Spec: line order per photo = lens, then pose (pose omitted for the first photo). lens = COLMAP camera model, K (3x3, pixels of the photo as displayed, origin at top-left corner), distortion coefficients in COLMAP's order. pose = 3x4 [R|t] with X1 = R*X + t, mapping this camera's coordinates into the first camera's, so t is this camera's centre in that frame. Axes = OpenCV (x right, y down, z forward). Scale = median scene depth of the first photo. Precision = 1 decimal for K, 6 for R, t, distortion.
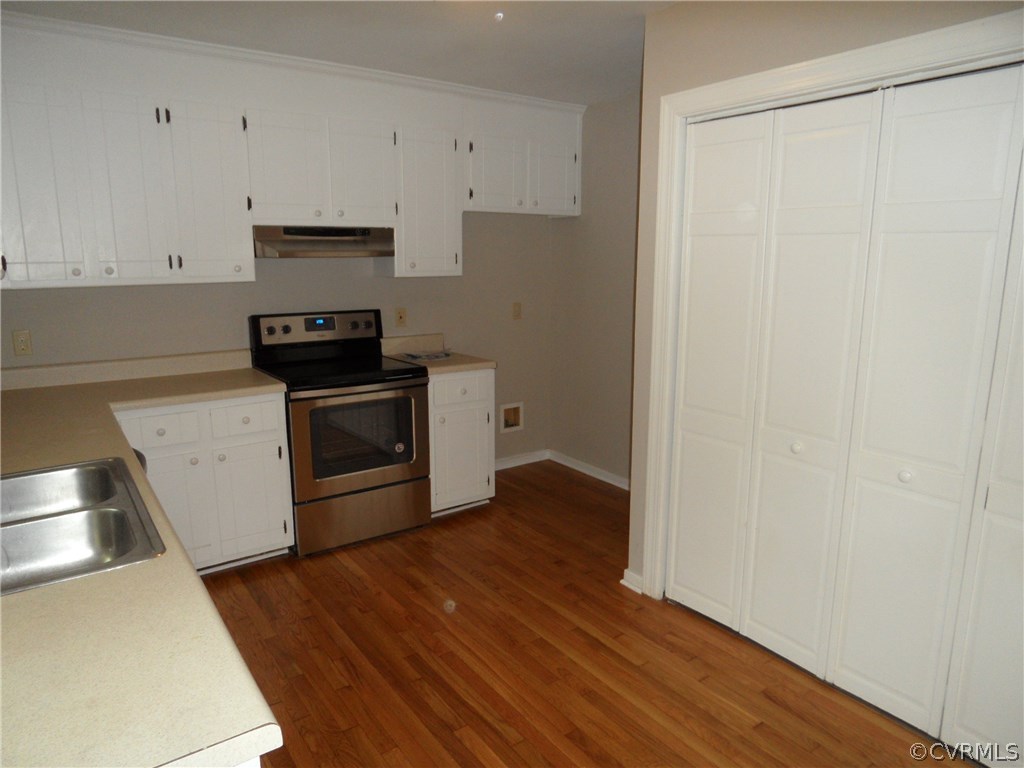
lens RADIAL K [[678.6, 0, 513.4], [0, 678.6, 380.9], [0, 0, 1]] dist [-0.002741, -0.000154]
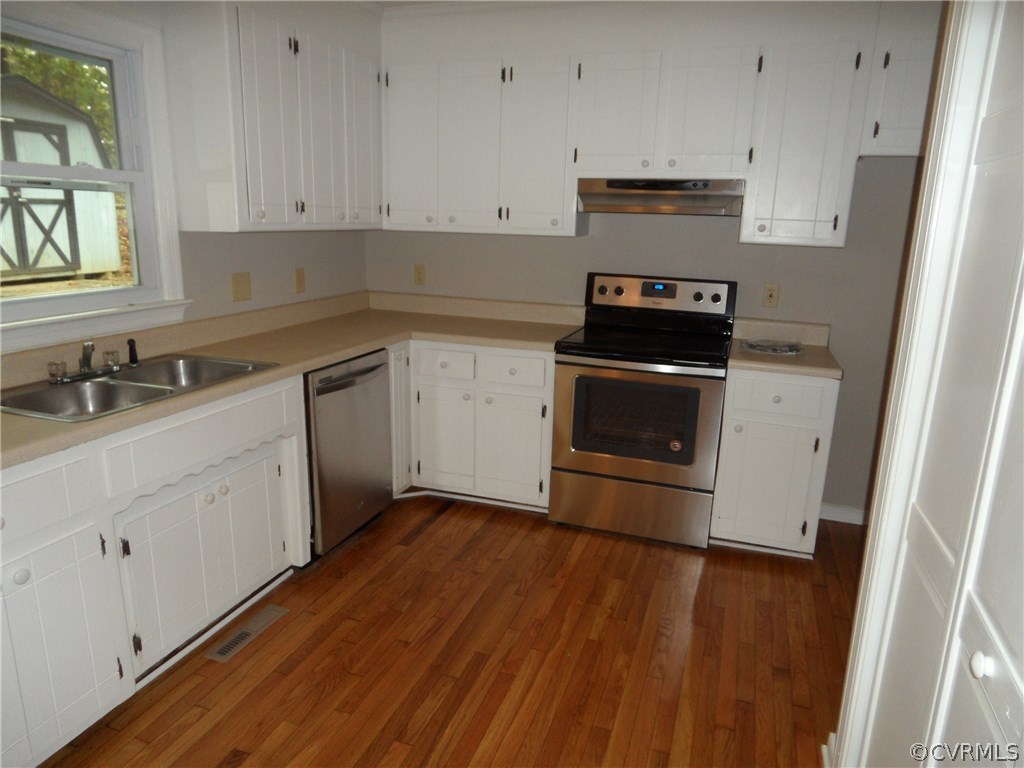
lens RADIAL K [[682.9, 0, 513.8], [0, 682.9, 381.7], [0, 0, 1]] dist [-0.015598, 0.004406]
pose [[0.574822, 0.211595, -0.790448, 0.395432], [-0.179583, 0.975059, 0.130419, -0.056385], [0.798329, 0.066984, 0.598484, 0.363002]]
